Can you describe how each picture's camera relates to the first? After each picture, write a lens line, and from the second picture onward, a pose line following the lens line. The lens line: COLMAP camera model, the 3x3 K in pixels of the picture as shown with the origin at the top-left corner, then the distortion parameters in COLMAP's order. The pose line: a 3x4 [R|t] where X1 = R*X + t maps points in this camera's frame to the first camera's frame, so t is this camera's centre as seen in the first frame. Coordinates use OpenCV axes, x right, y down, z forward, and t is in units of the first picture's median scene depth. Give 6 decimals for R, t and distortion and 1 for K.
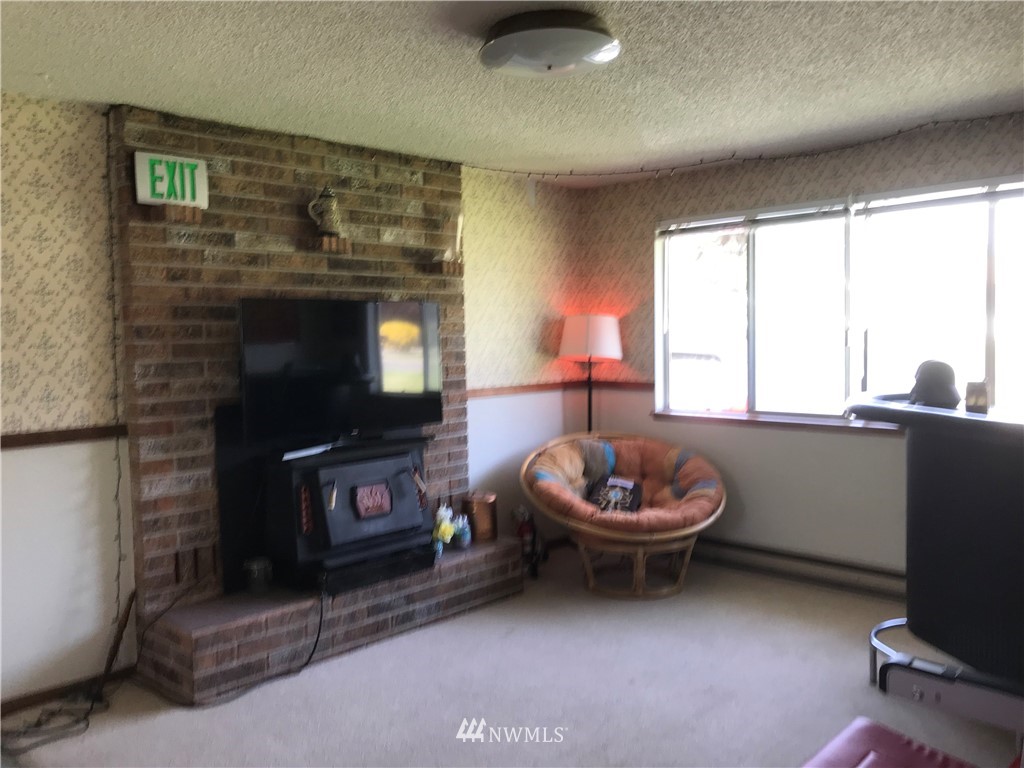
lens RADIAL K [[829.3, 0, 512.7], [0, 829.3, 382.8], [0, 0, 1]] dist [0.032535, -0.033355]
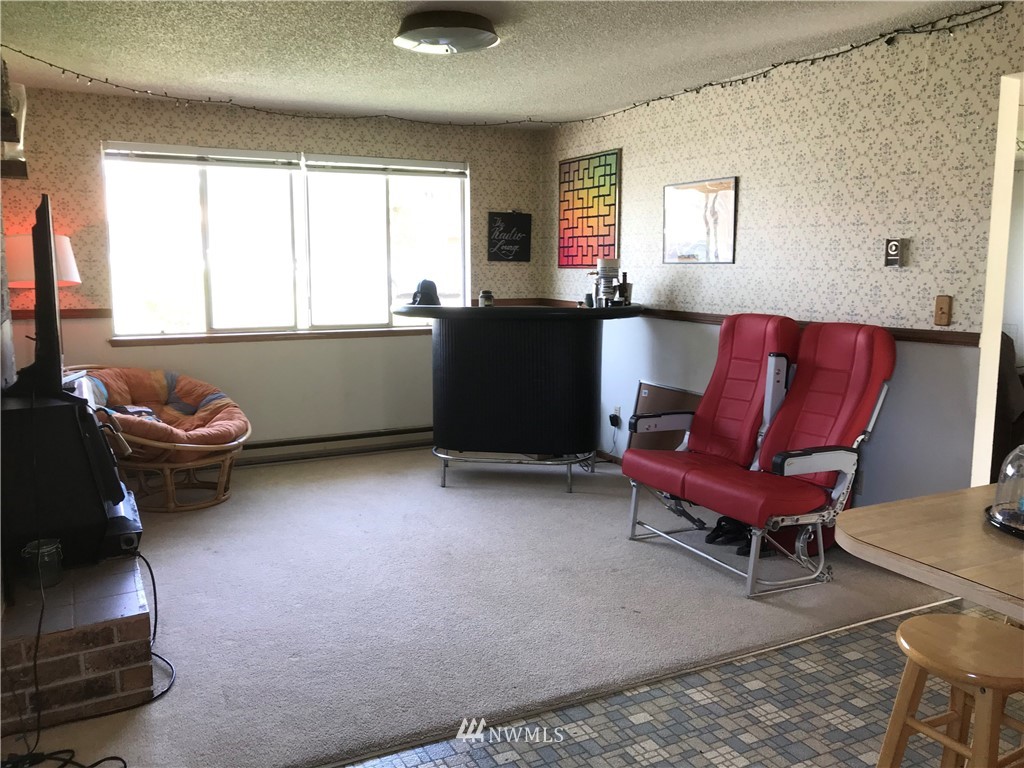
lens RADIAL K [[829.3, 0, 512.5], [0, 829.3, 383.7], [0, 0, 1]] dist [0.032535, -0.033355]
pose [[0.326376, -0.121062, 0.937456, -0.647294], [0.043748, 0.992636, 0.112957, -0.002909], [-0.944227, 0.004145, 0.329268, 0.243428]]
